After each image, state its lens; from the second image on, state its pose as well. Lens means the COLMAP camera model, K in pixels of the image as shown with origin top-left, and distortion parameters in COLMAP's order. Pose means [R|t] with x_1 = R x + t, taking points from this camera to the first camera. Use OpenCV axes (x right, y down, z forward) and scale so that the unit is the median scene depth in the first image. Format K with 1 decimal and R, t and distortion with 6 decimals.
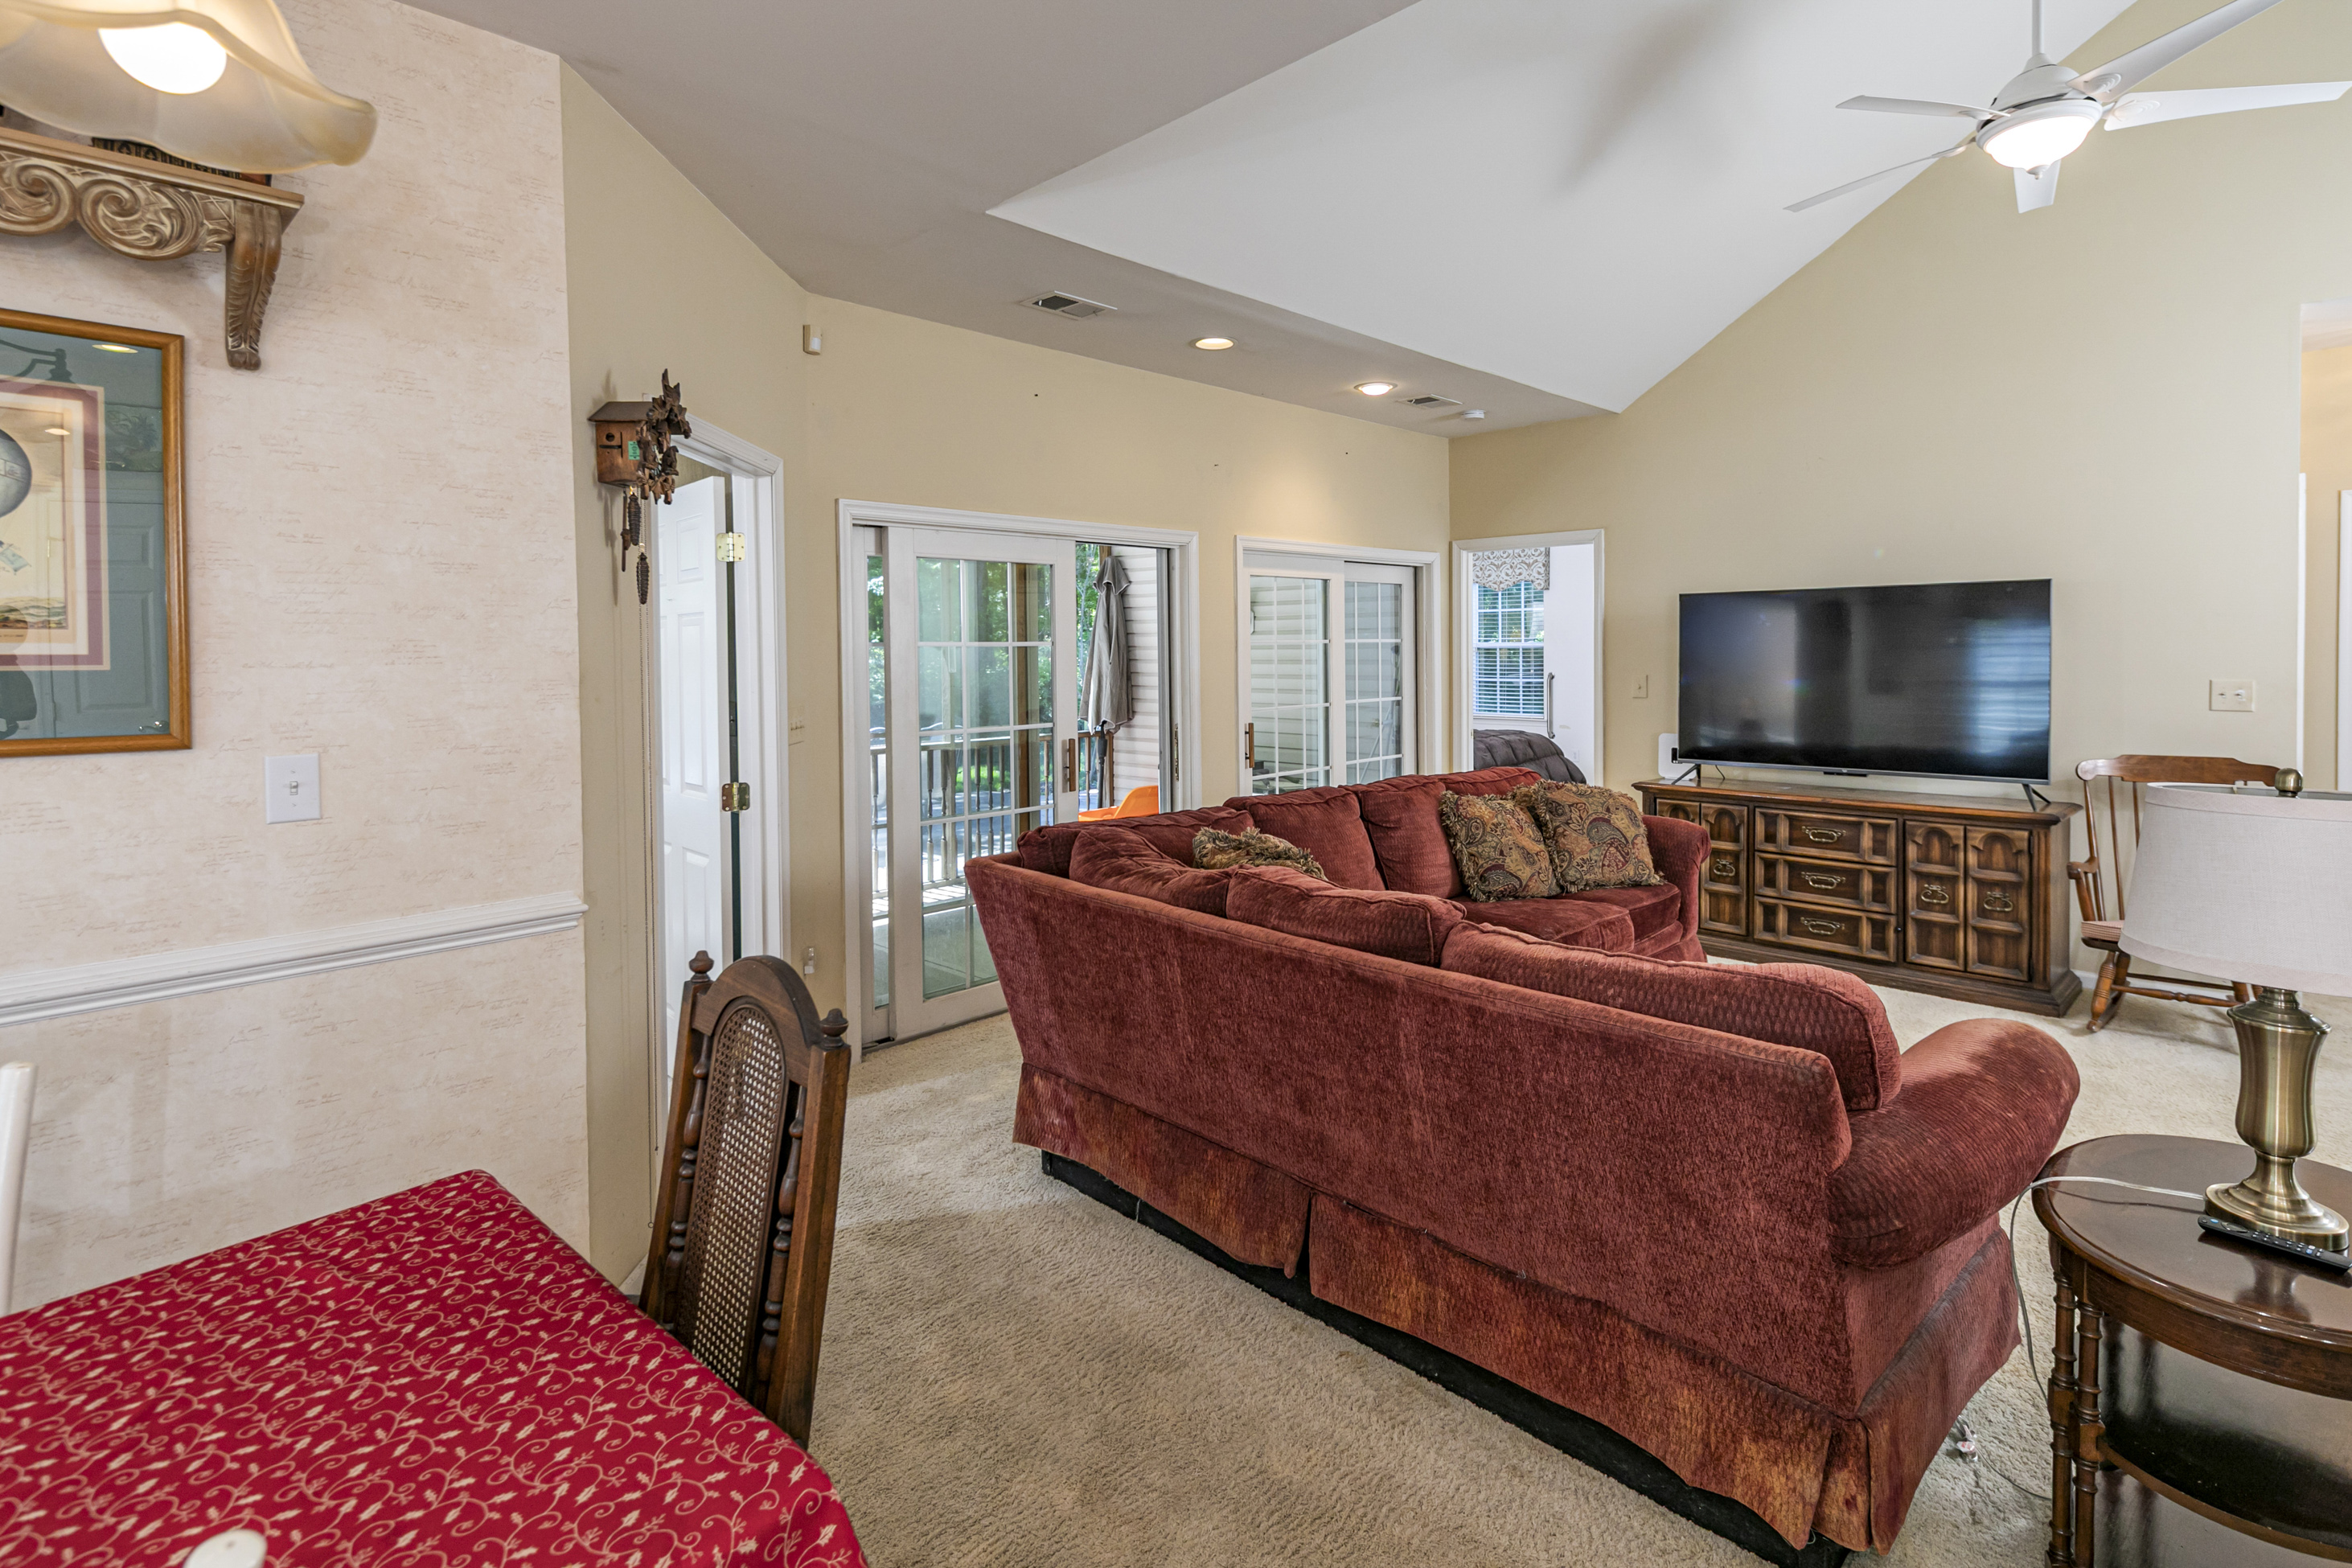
lens RADIAL K [[1128.8, 0, 1157.6], [0, 1128.8, 646.2], [0, 0, 1]] dist [0.002407, 0.000153]
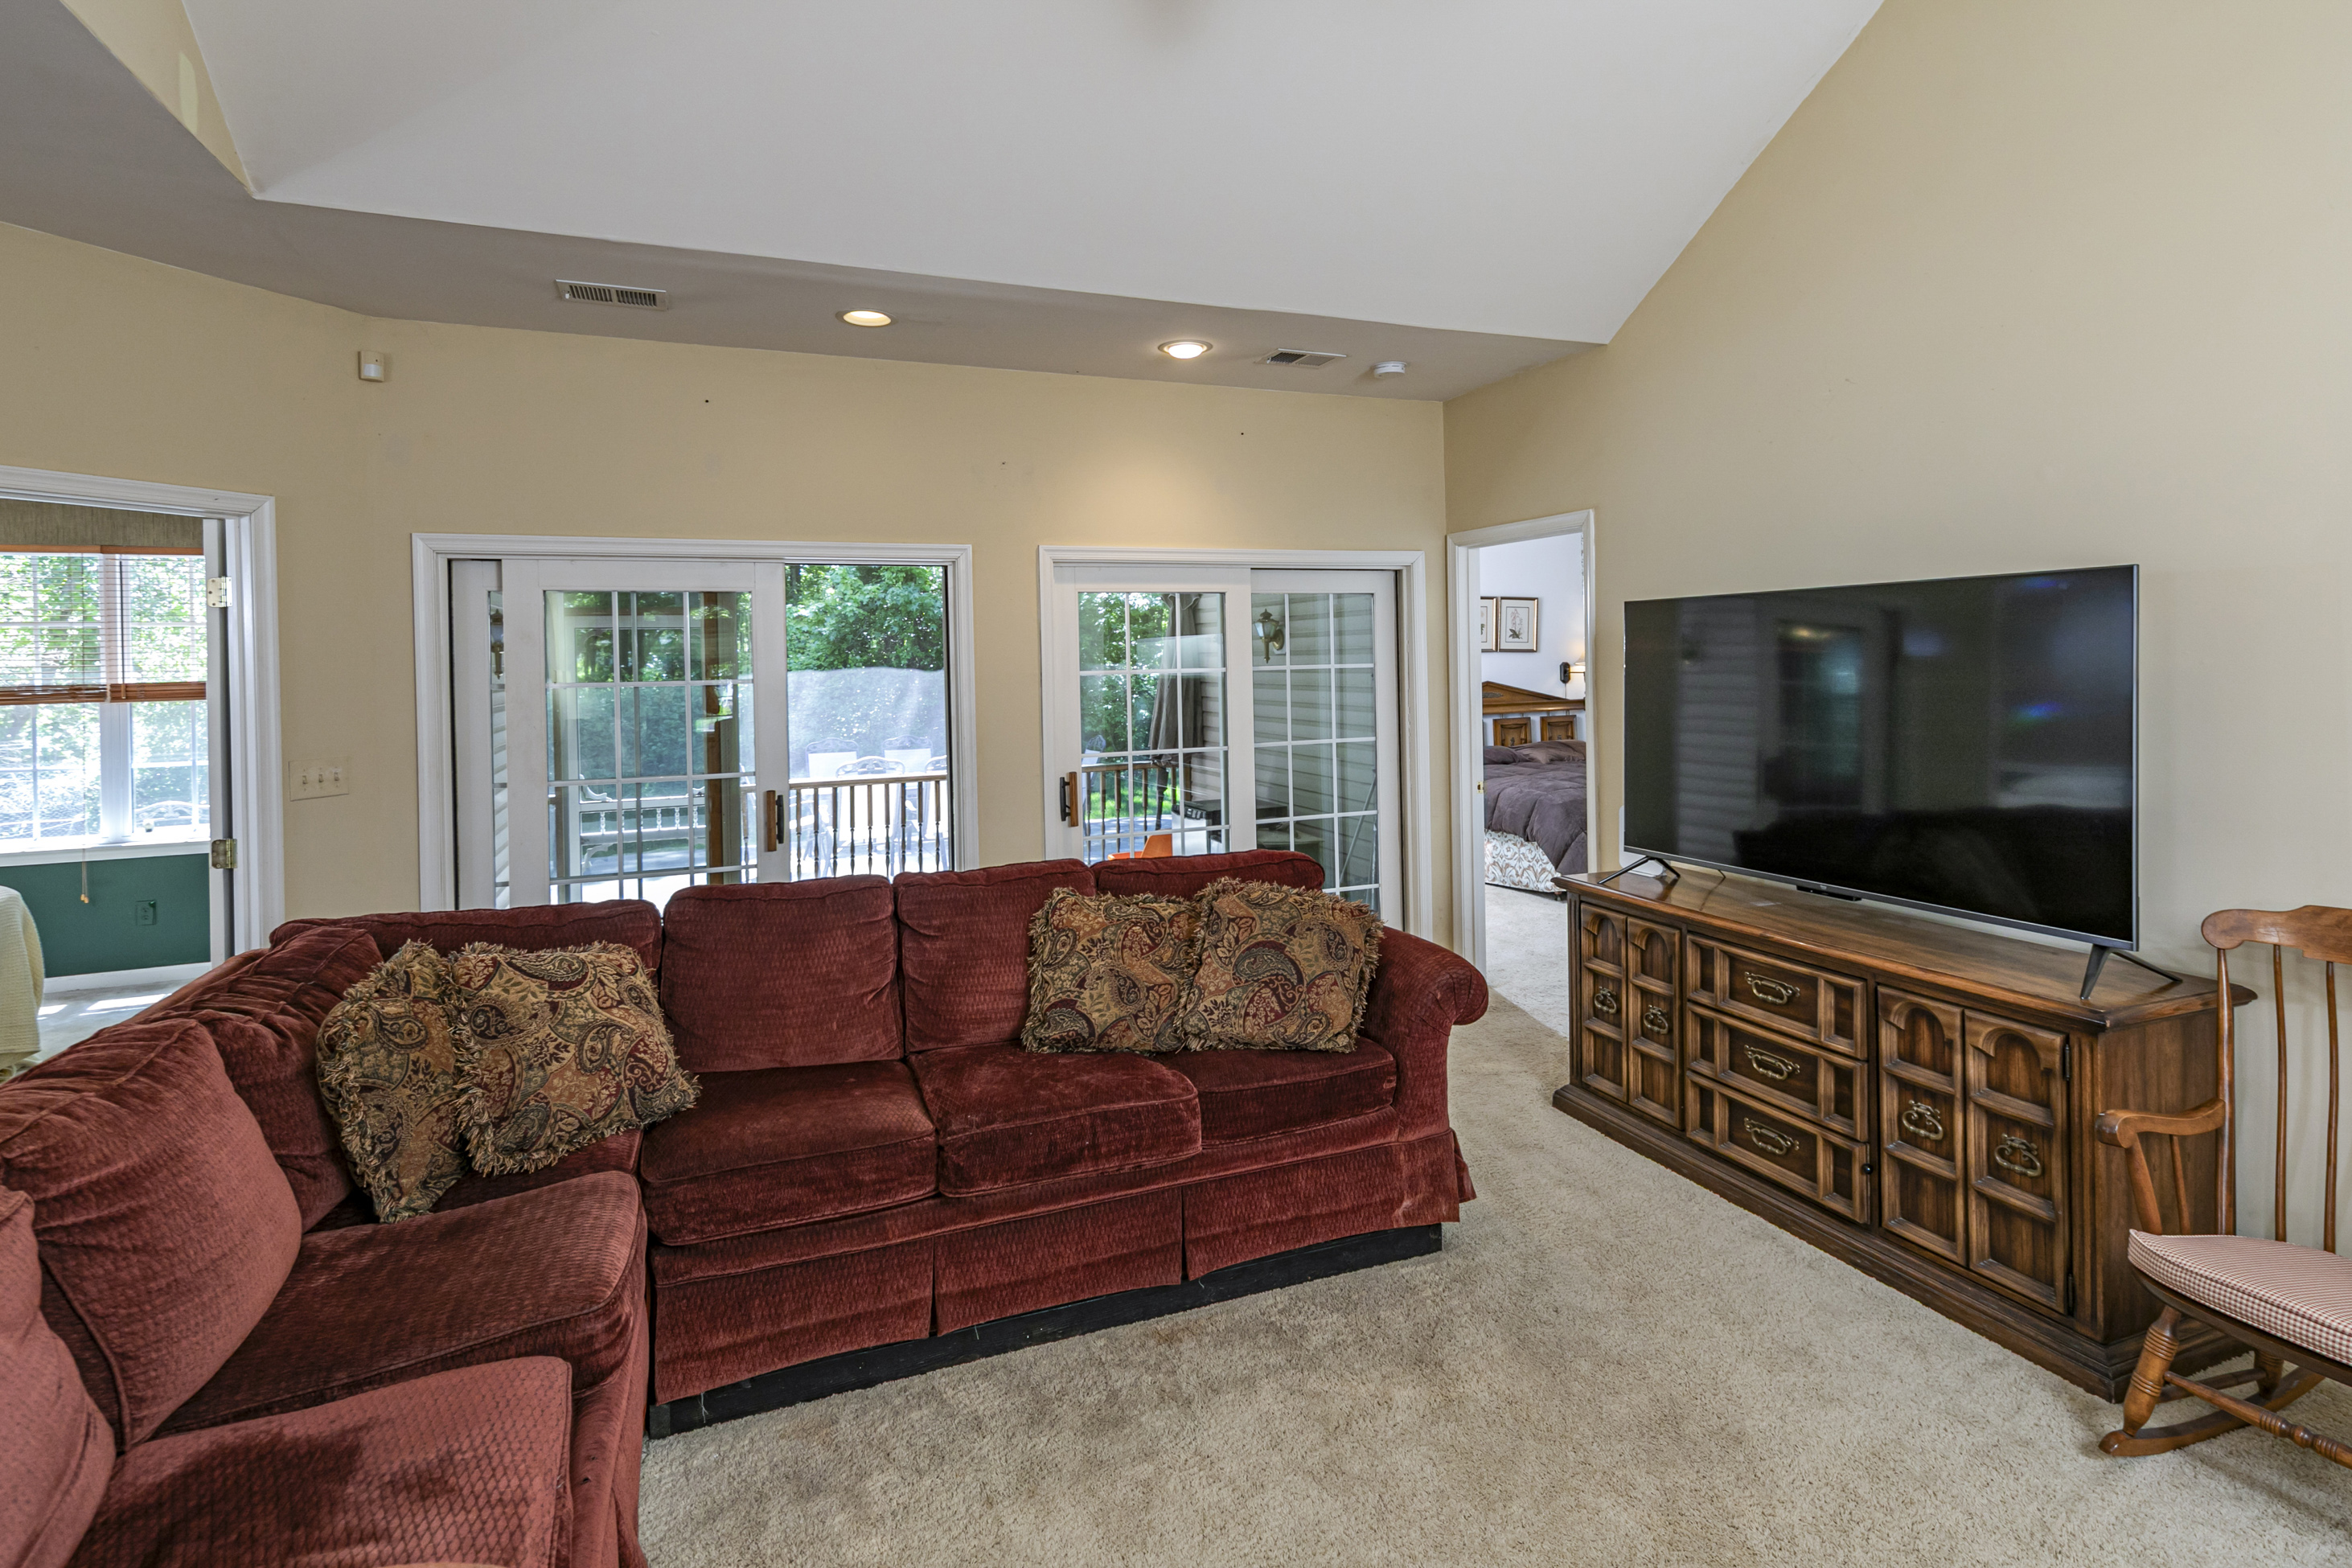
lens RADIAL K [[1128.8, 0, 1157.6], [0, 1128.8, 646.2], [0, 0, 1]] dist [0.002407, 0.000153]
pose [[0.923039, -0.010721, -0.384557, 0.539809], [0.009145, 0.999941, -0.005927, -0.021504], [0.384597, 0.001954, 0.923082, 0.311283]]
